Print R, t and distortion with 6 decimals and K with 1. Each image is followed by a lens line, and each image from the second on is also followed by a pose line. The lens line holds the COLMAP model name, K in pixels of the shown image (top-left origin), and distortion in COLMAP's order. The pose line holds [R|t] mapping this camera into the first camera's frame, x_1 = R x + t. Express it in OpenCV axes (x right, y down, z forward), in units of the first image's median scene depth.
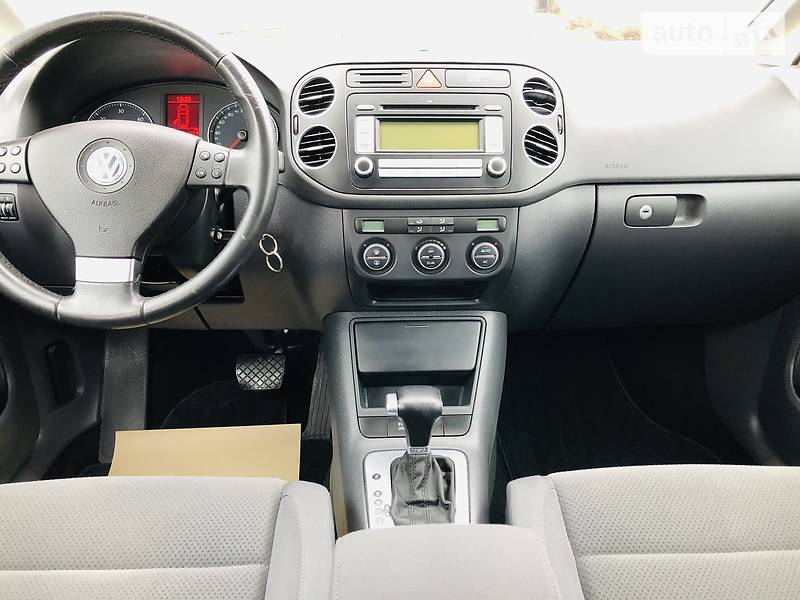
lens RADIAL K [[654.5, 0, 399.1], [0, 654.5, 300.8], [0, 0, 1]] dist [0.017702, -0.006849]
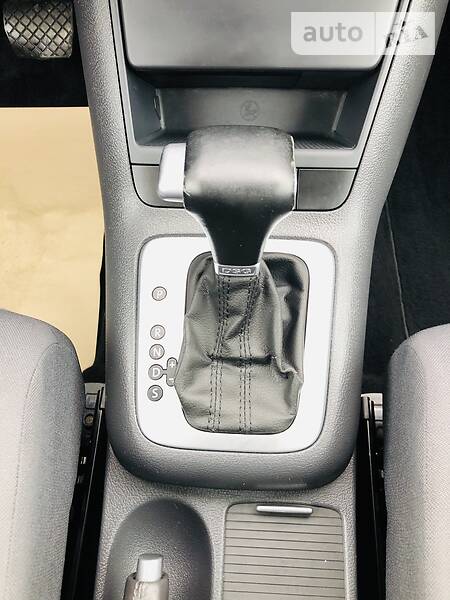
lens RADIAL K [[490.8, 0, 226.0], [0, 490.8, 279.4], [0, 0, 1]] dist [0.017702, -0.006849]
pose [[0.996139, 0.057210, -0.066596, 0.046277], [-0.007303, 0.809903, 0.586518, 0.026558], [0.087491, -0.583767, 0.807194, 0.703455]]
